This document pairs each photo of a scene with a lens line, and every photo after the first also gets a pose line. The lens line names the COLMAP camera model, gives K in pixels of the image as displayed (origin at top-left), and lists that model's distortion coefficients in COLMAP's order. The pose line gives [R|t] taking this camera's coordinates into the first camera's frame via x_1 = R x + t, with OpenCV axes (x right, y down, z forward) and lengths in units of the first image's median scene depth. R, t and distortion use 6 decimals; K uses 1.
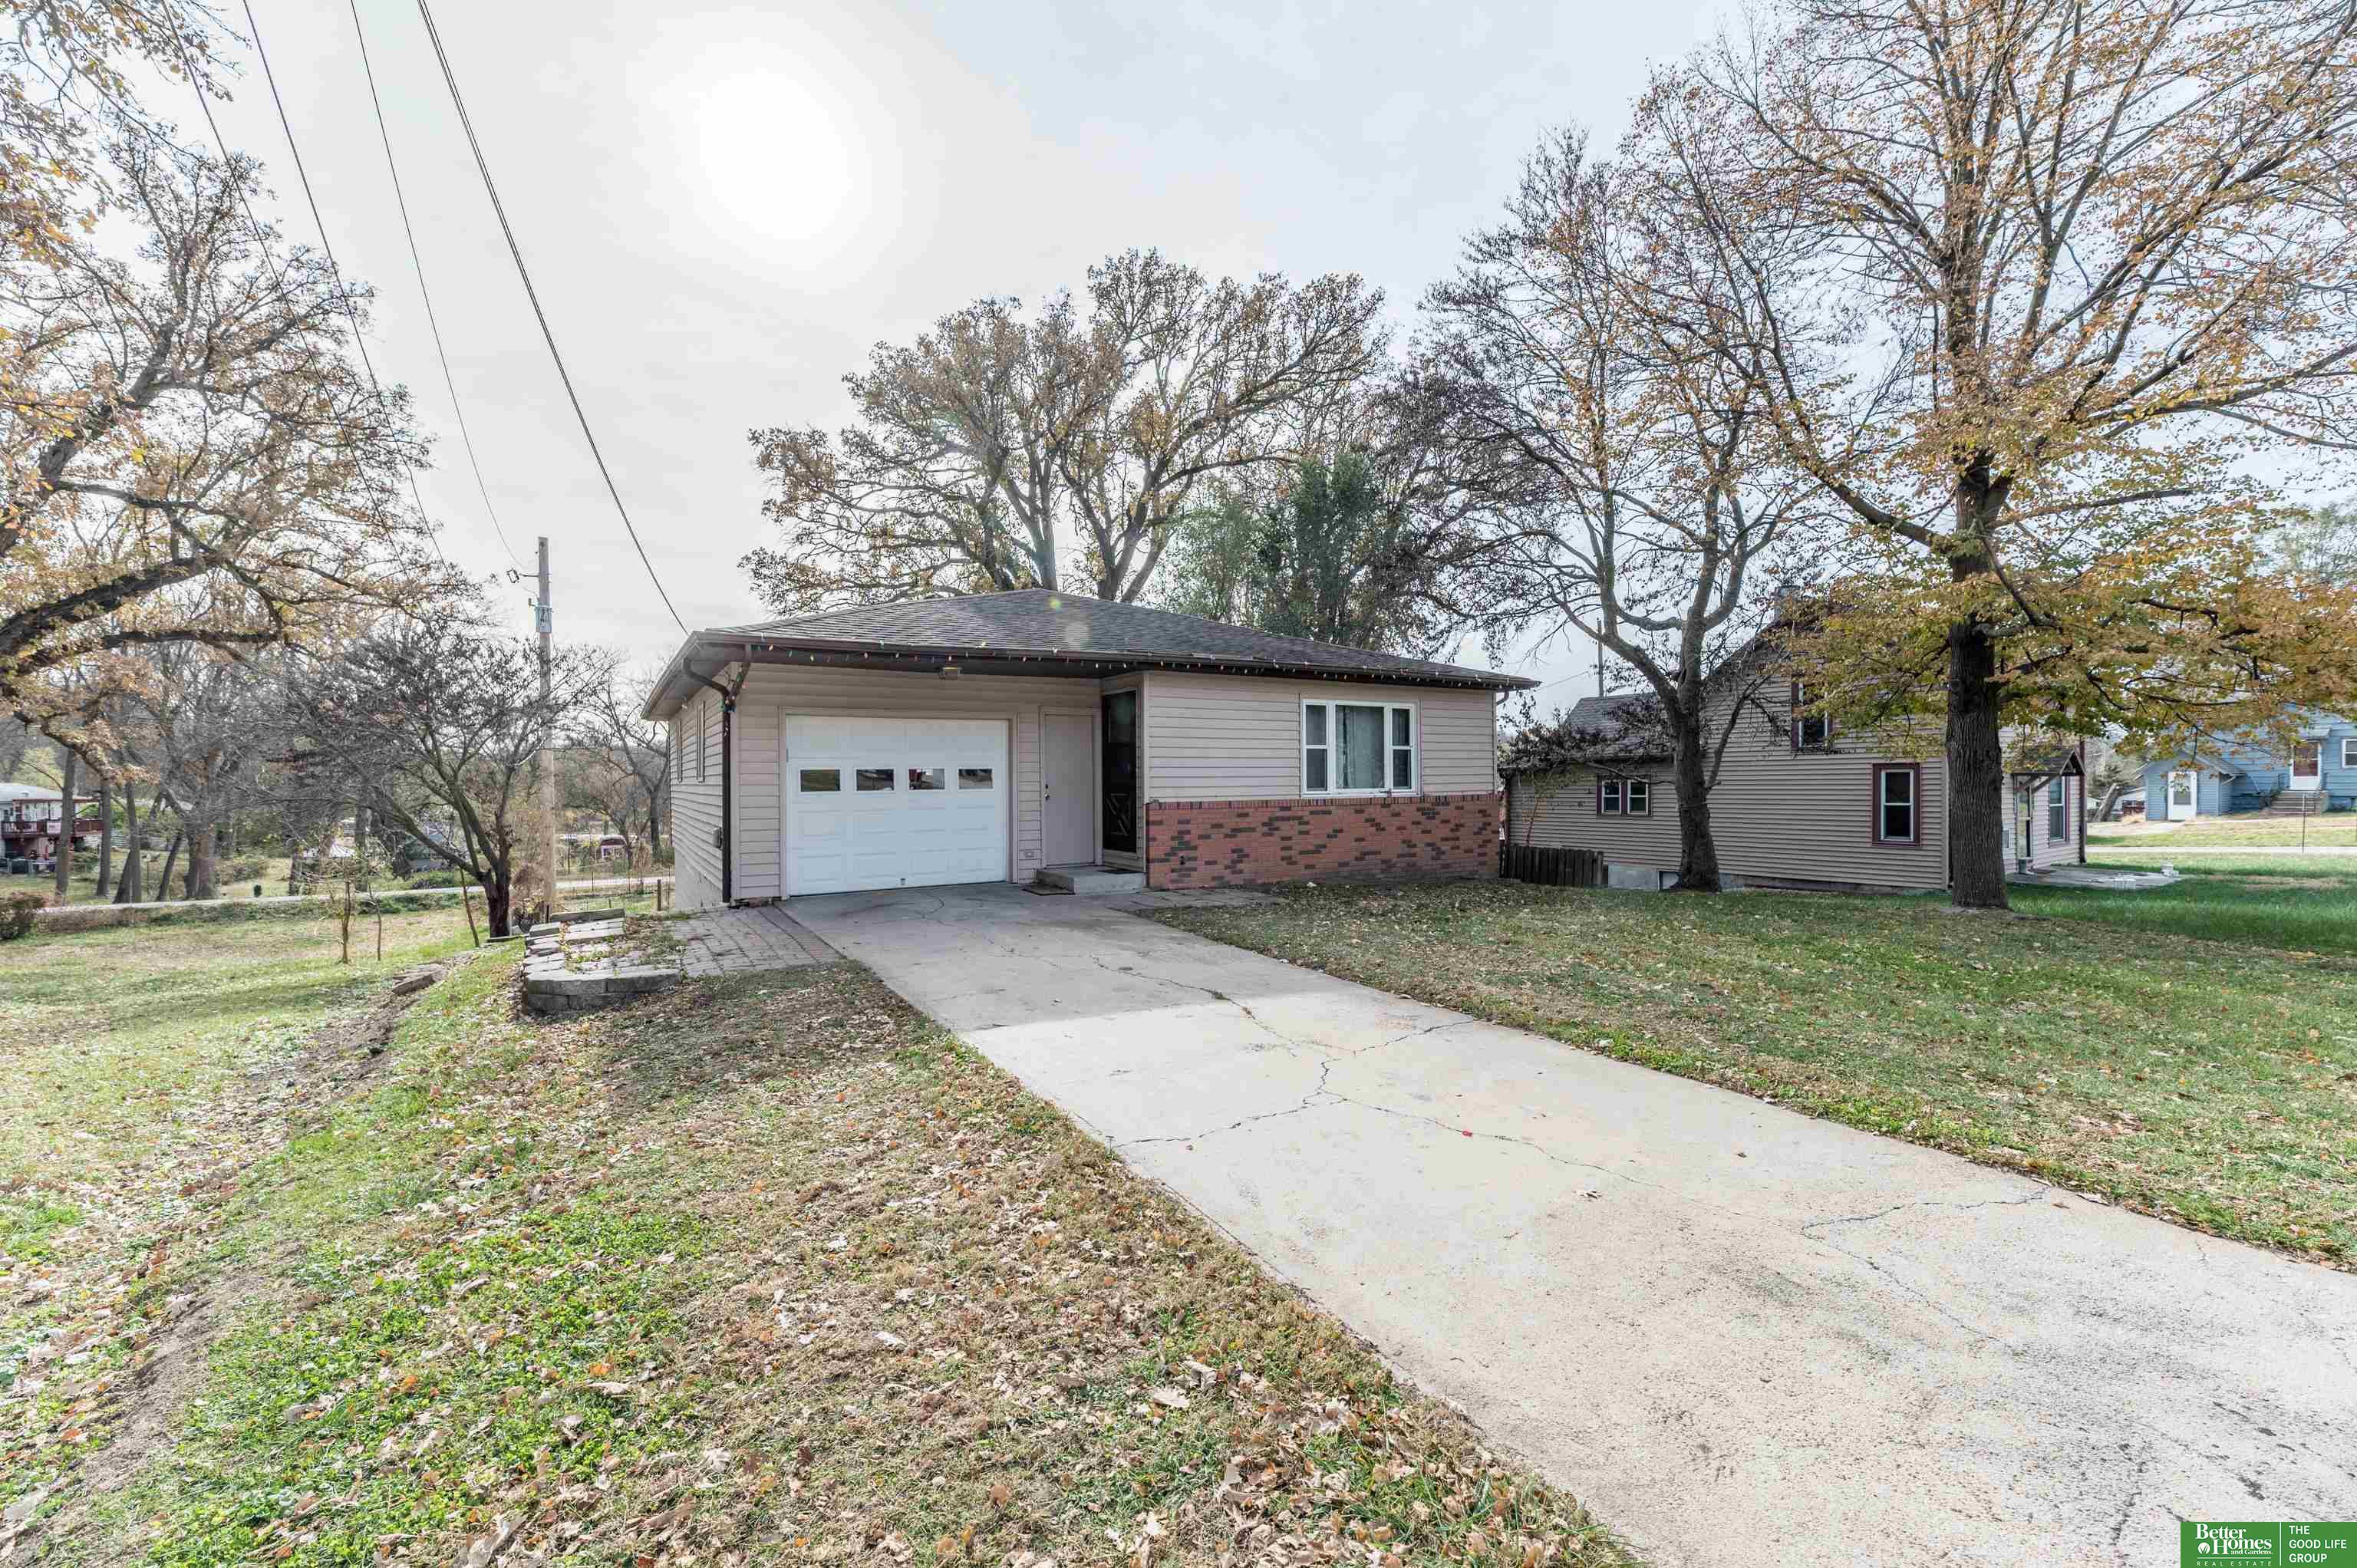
lens RADIAL K [[960.8, 0, 1183.8], [0, 960.8, 794.9], [0, 0, 1]] dist [0.001661, 0.000152]
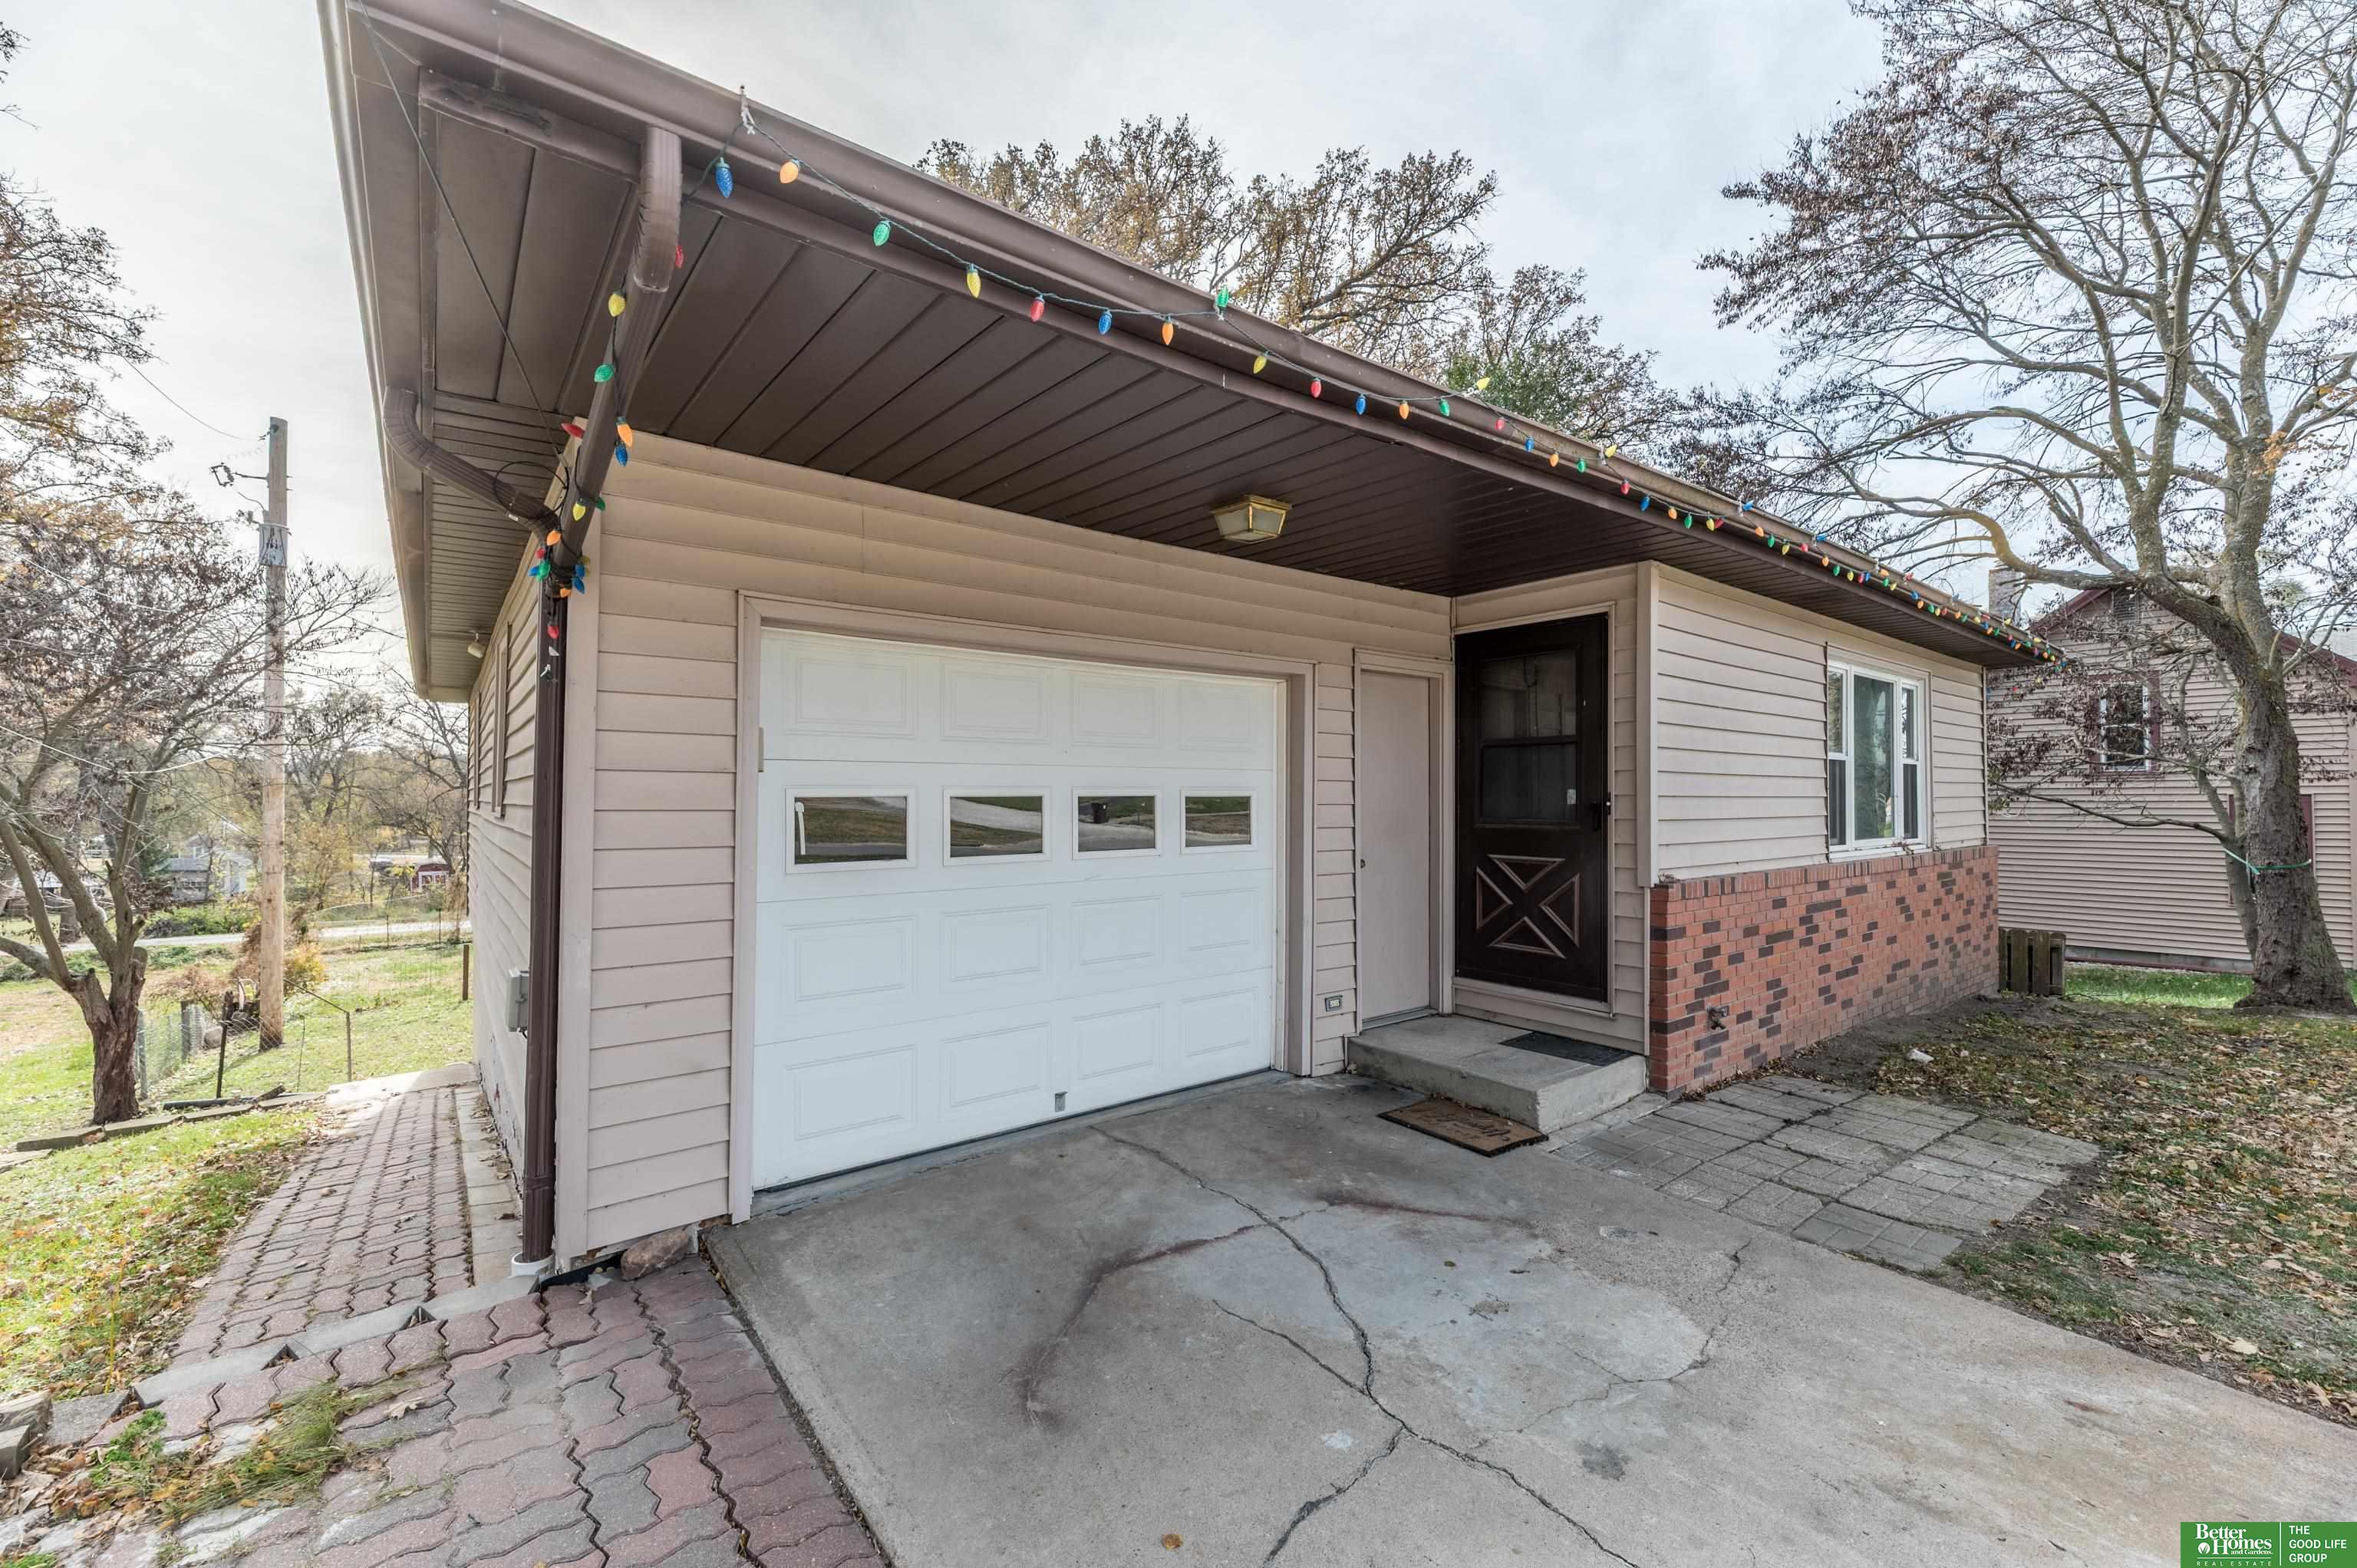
lens RADIAL K [[950.6, 0, 1178.5], [0, 950.6, 784.0], [0, 0, 1]] dist [-0.000556, 0.000061]
pose [[0.993035, 0.011248, 0.117285, -0.242838], [-0.007615, 0.999478, -0.031382, -0.016925], [-0.117577, 0.030270, 0.992602, 0.524443]]
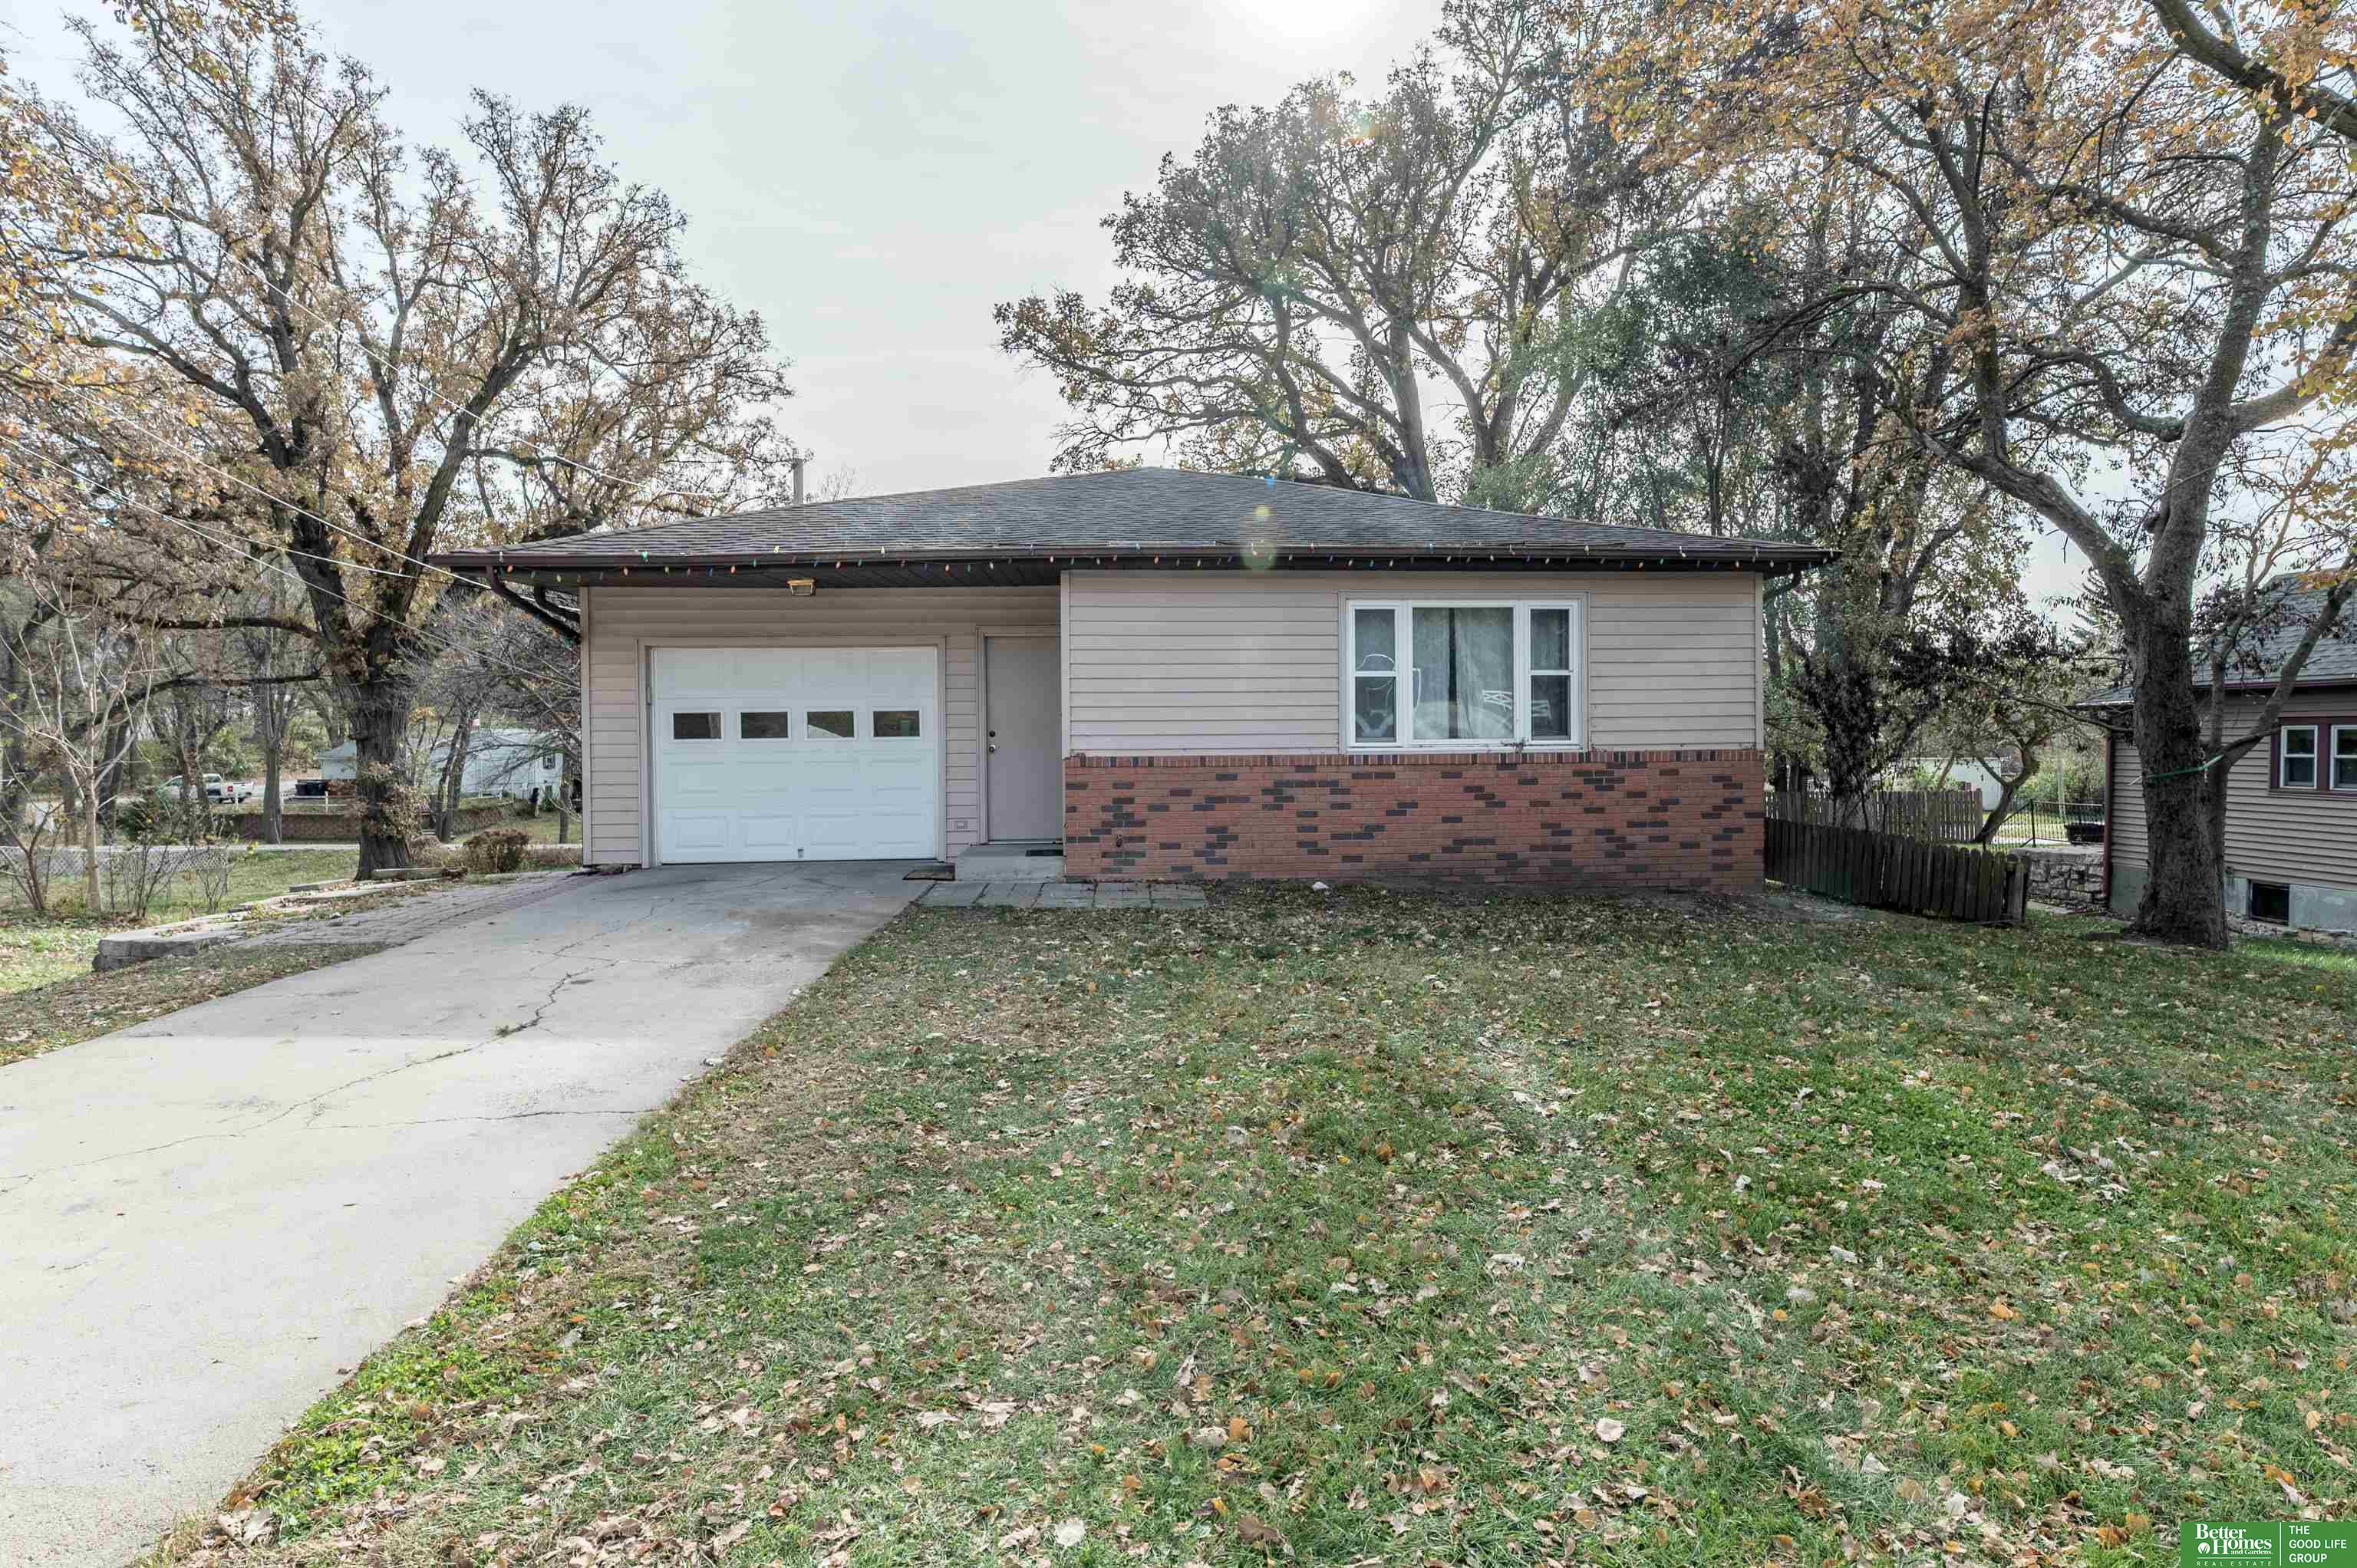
lens RADIAL K [[1275.0, 0, 1236.5], [0, 1275.0, 768.9], [0, 0, 1]] dist [0.000986, 0.000315]
pose [[0.893040, 0.015251, -0.449718, 0.419935], [-0.007541, 0.999792, 0.018931, -0.001558], [0.449913, -0.013515, 0.892970, 0.183495]]
